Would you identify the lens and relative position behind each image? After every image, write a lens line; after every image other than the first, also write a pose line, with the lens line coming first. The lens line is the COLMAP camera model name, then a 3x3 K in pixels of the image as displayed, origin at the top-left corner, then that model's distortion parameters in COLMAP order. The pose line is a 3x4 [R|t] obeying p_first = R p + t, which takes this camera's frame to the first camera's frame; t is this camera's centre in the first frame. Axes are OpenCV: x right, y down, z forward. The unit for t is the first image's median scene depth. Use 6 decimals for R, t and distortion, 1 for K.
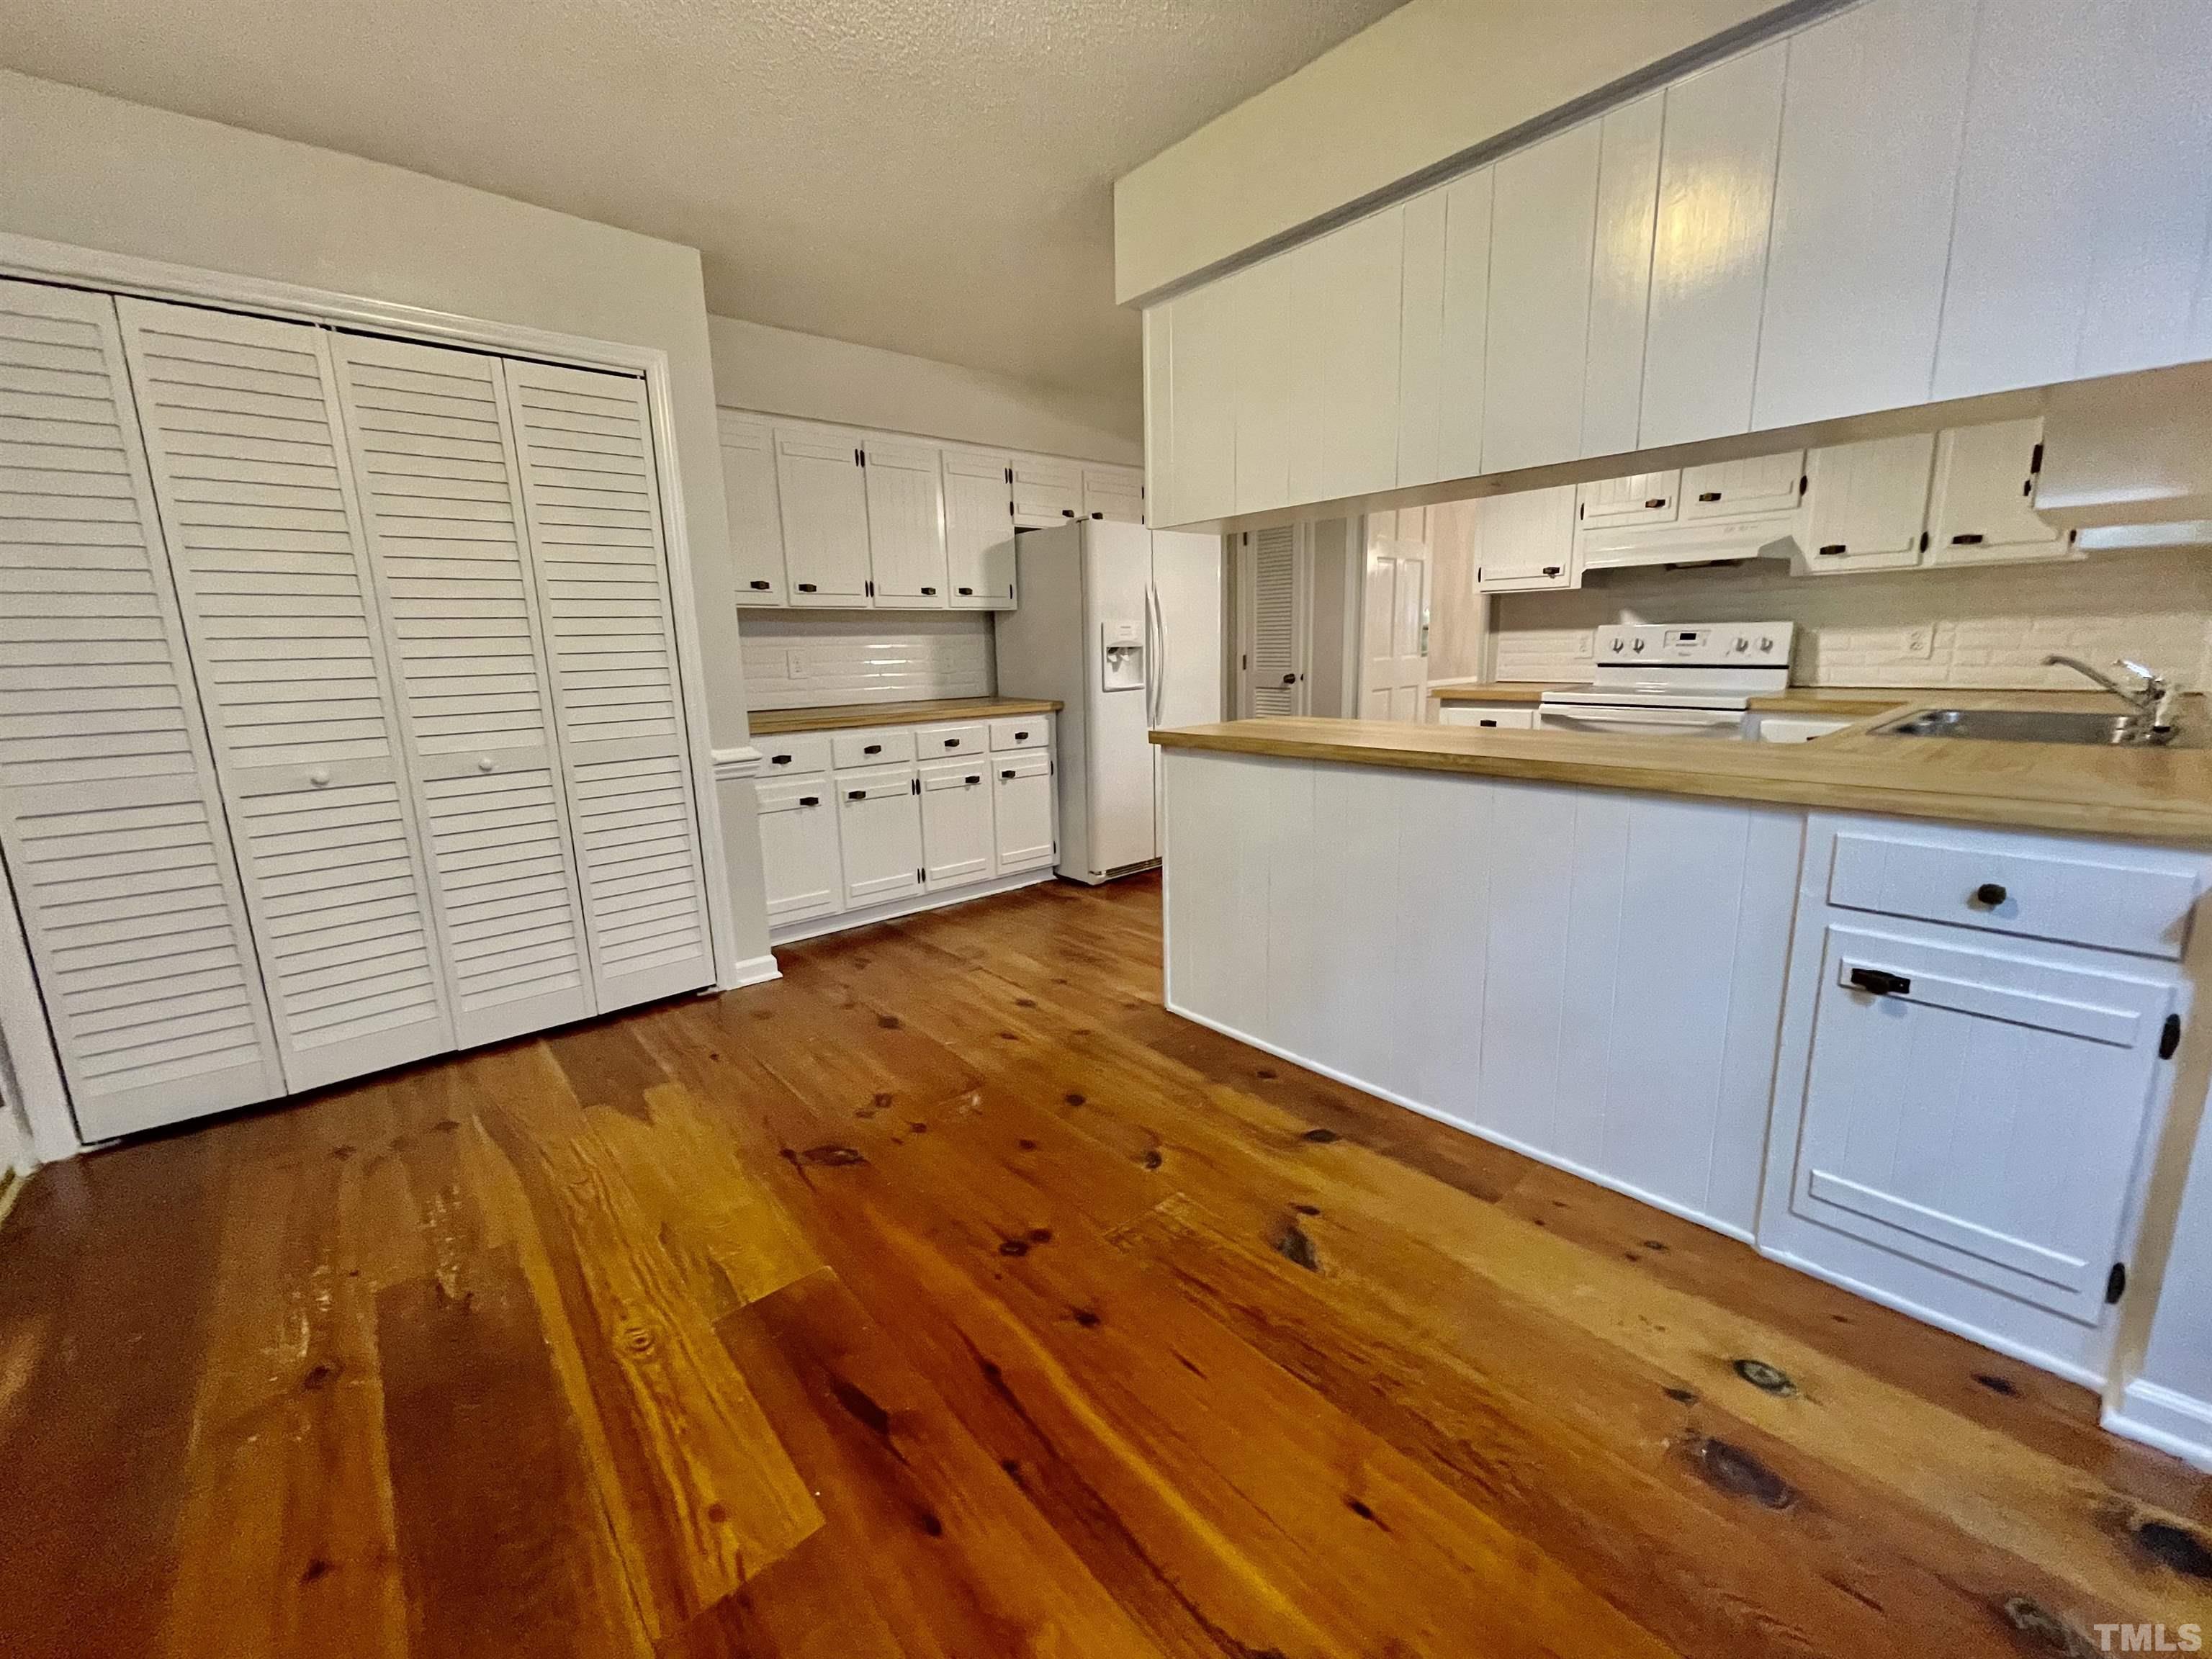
lens RADIAL K [[895.0, 0, 1108.0], [0, 895.0, 819.0], [0, 0, 1]] dist [0.000898, -0.000094]
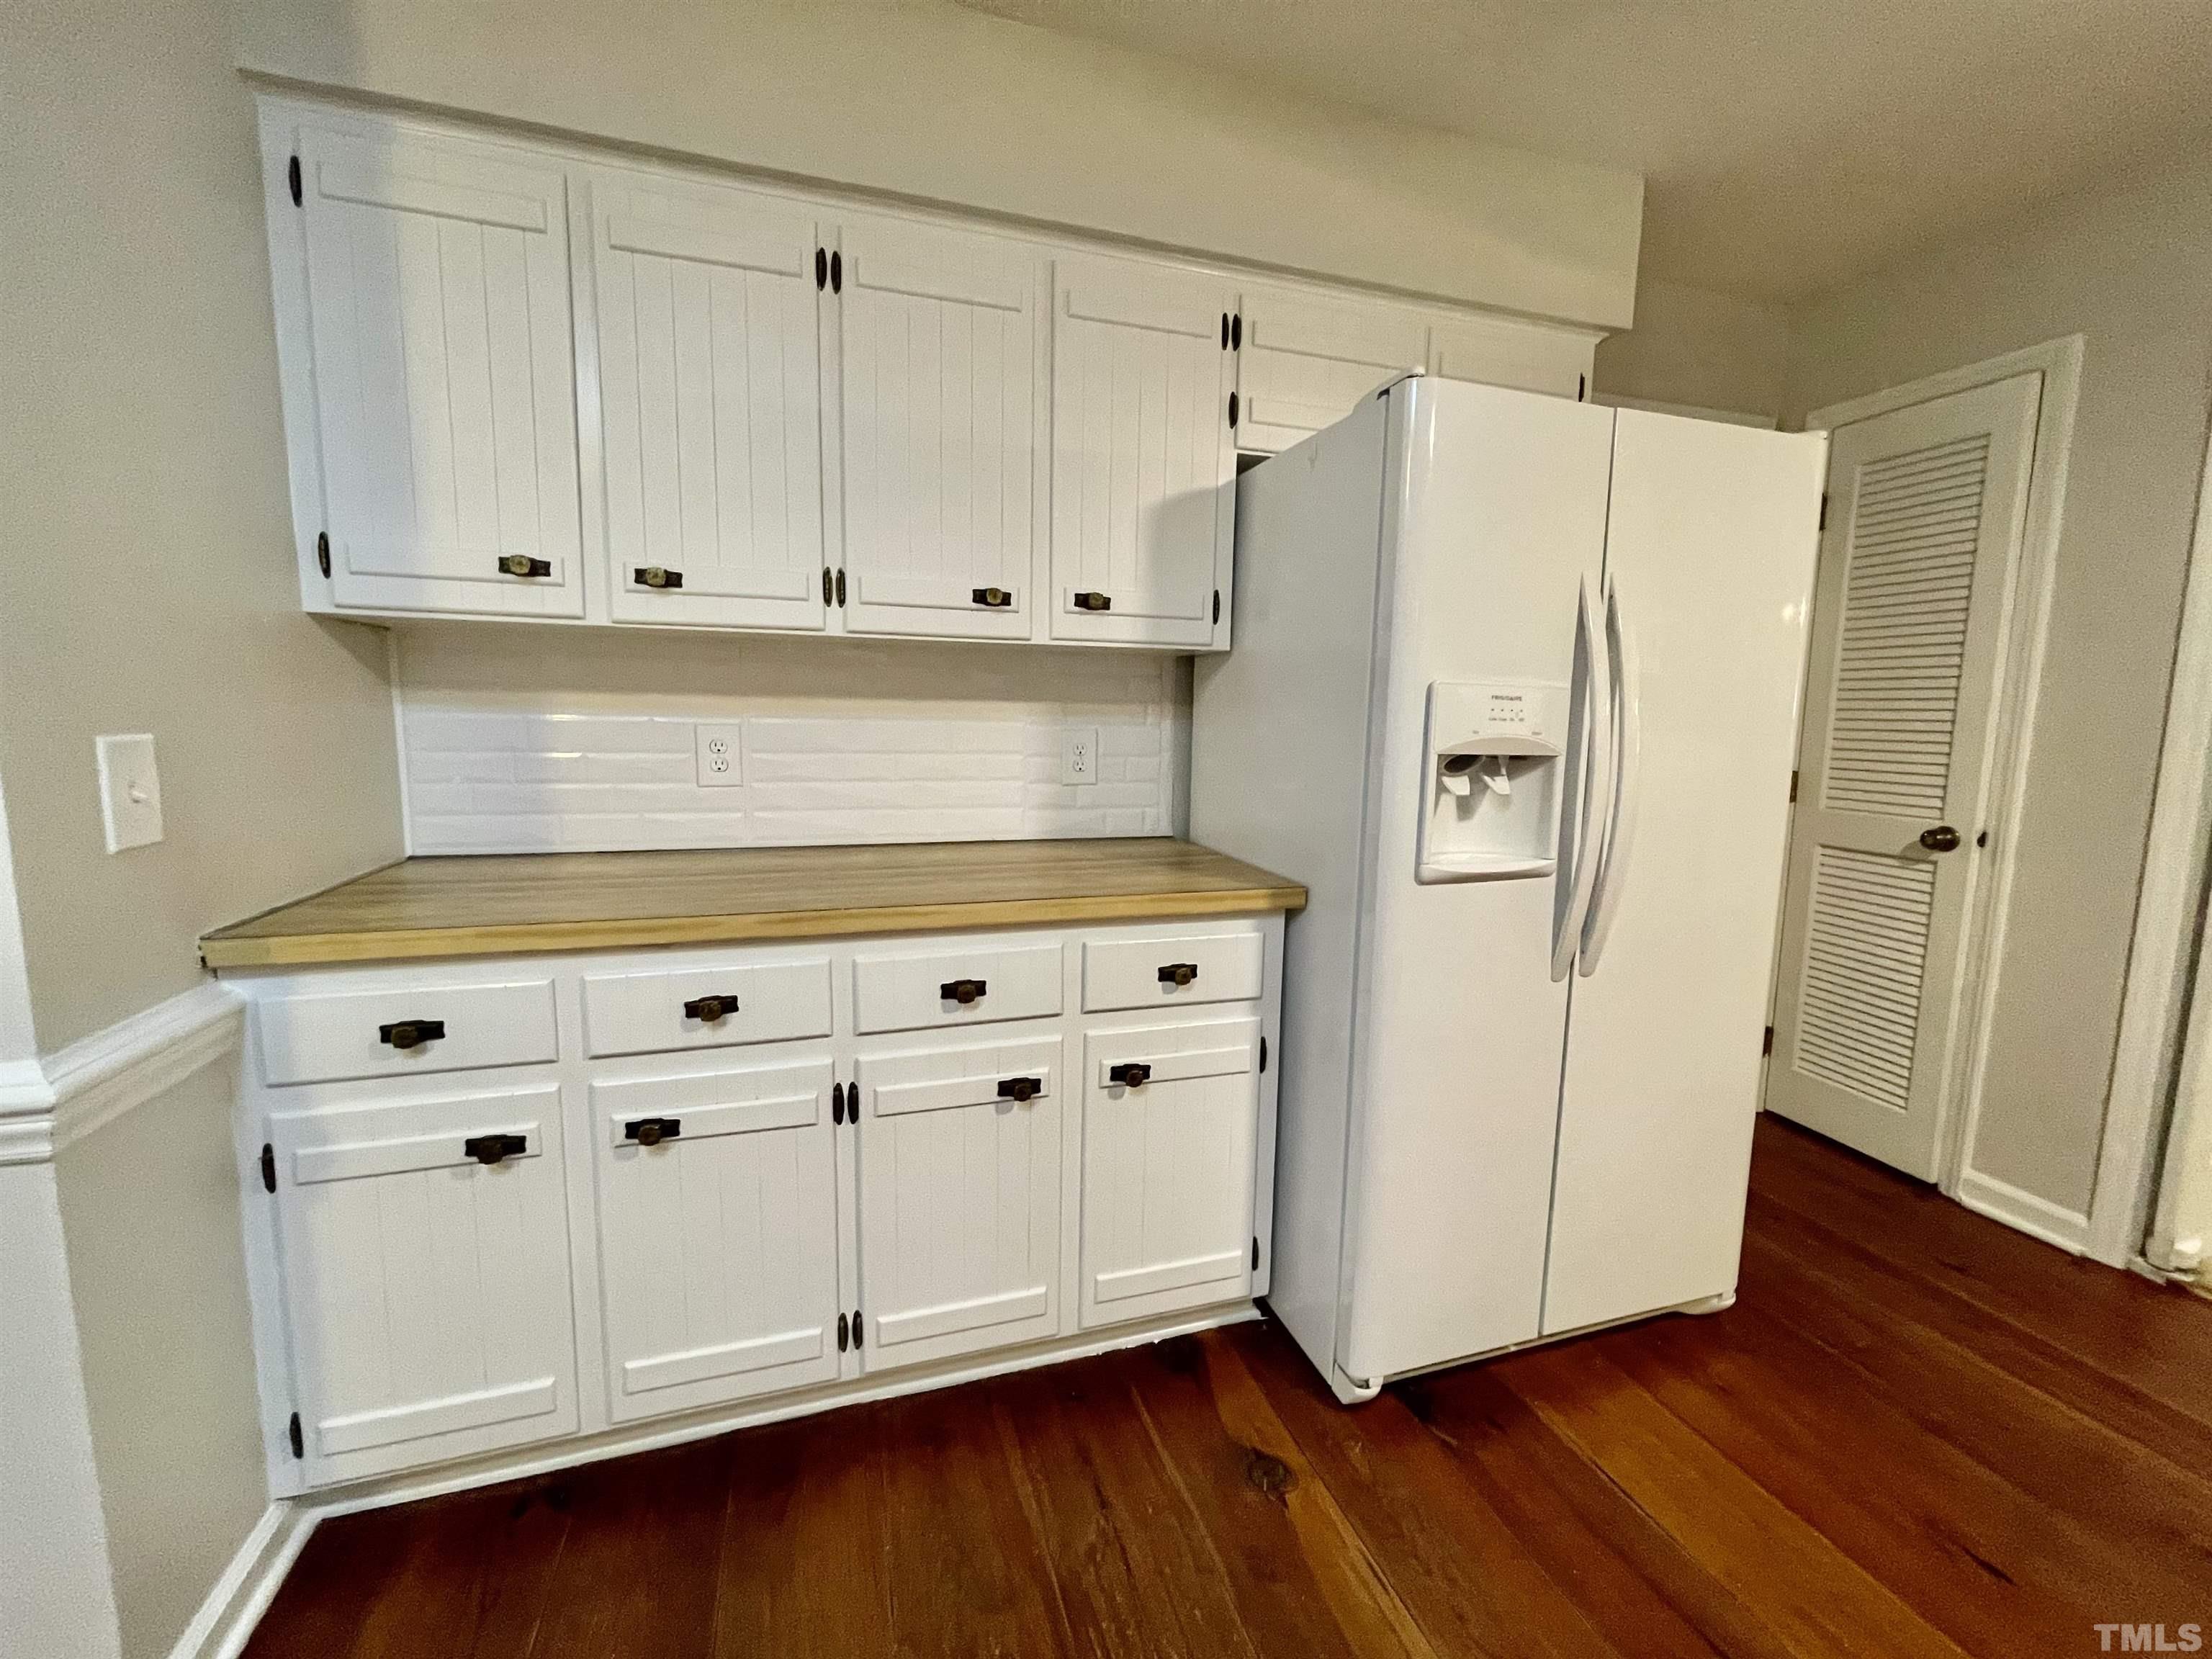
lens RADIAL K [[876.3, 0, 1100.2], [0, 876.3, 820.5], [0, 0, 1]] dist [-0.012435, -0.000124]
pose [[0.914160, 0.083176, -0.396729, 0.014210], [-0.111605, 0.992540, -0.049075, -0.135262], [0.389687, 0.089140, 0.916623, 0.645311]]
